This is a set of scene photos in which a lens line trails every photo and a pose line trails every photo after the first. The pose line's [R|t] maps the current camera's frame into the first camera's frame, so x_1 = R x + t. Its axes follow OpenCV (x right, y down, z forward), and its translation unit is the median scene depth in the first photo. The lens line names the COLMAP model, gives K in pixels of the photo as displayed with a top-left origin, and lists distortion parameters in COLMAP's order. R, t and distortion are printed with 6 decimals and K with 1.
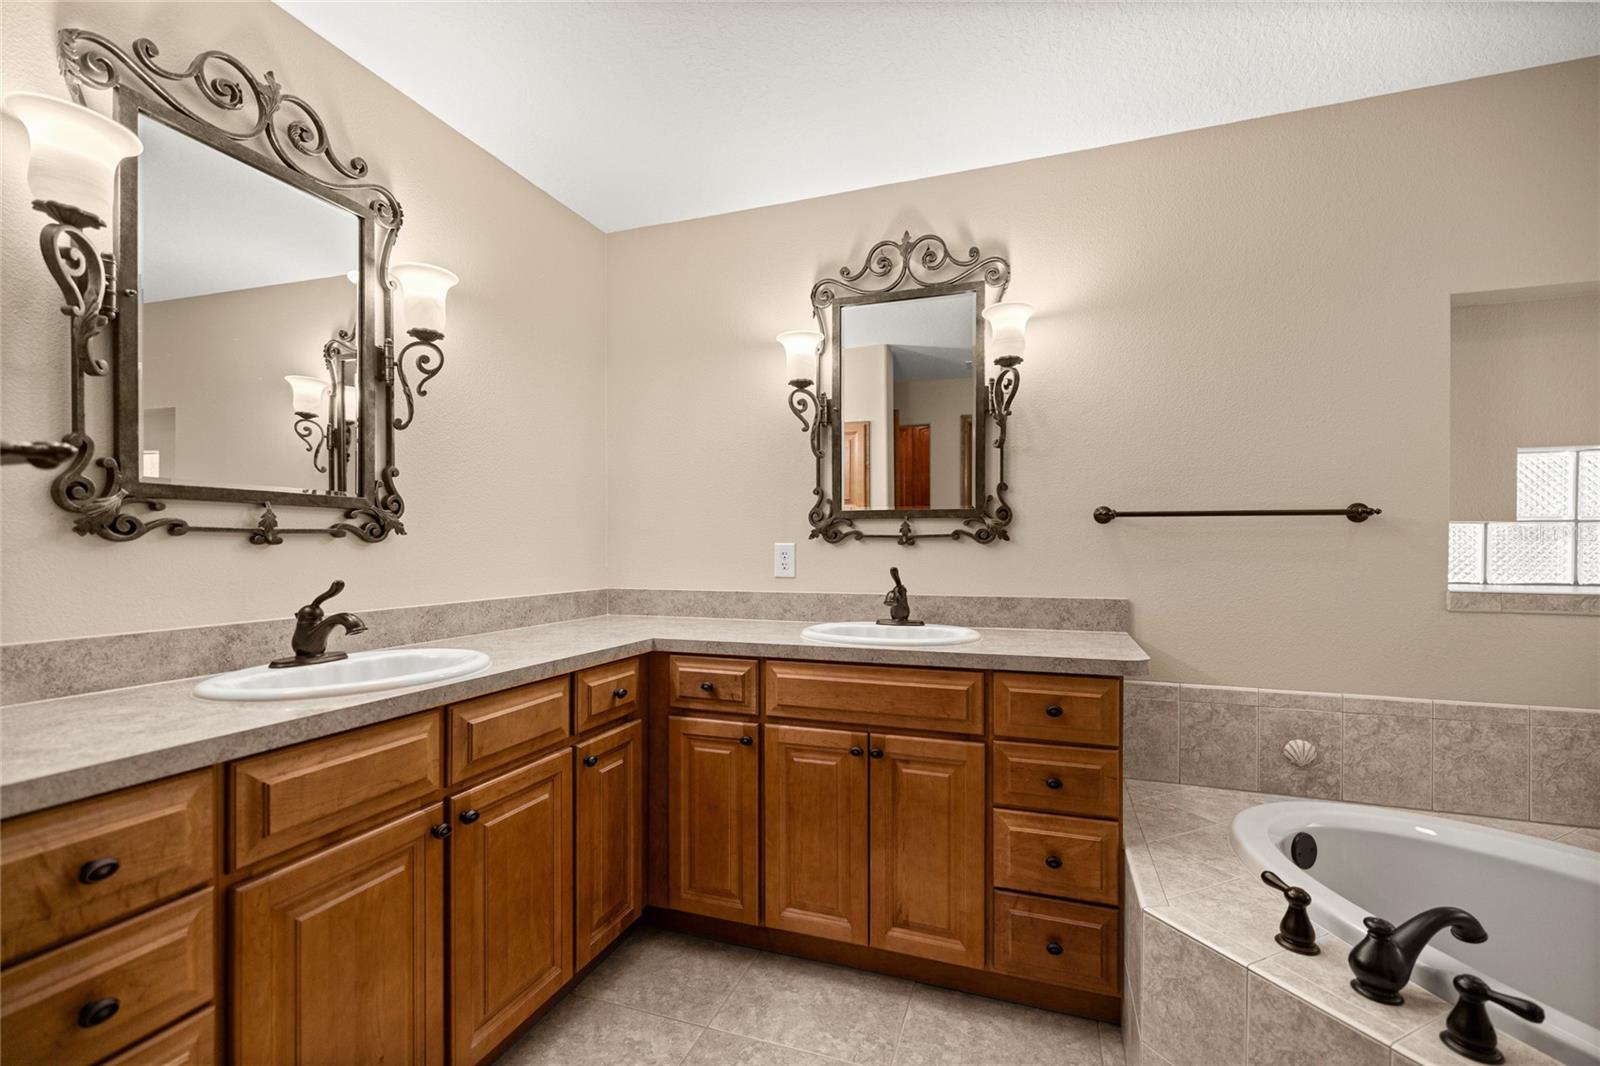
lens RADIAL K [[689.3, 0, 803.4], [0, 689.3, 539.7], [0, 0, 1]] dist [-0.000596, -0.000304]
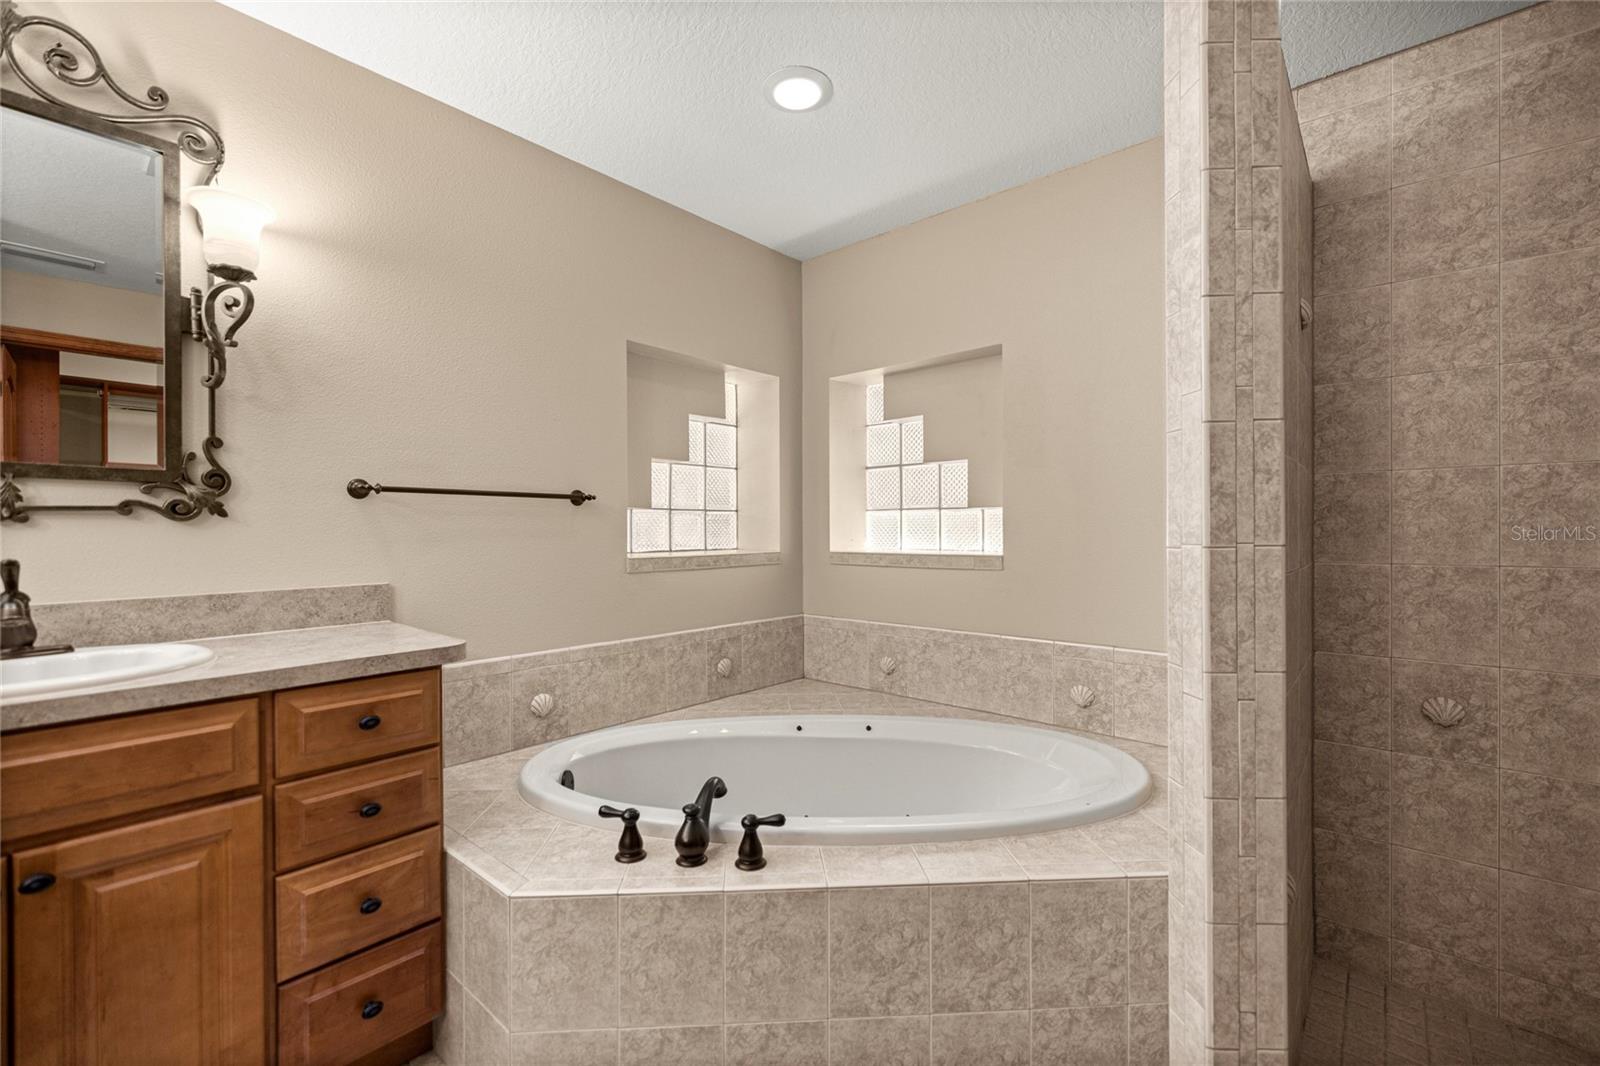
lens RADIAL K [[678.0, 0, 794.3], [0, 678.0, 525.2], [0, 0, 1]] dist [-0.000144, -0.000110]
pose [[0.367720, 0.003032, 0.929932, -0.187698], [-0.004904, 0.999987, -0.001322, 0.010212], [-0.929924, -0.004074, 0.367730, 0.211171]]
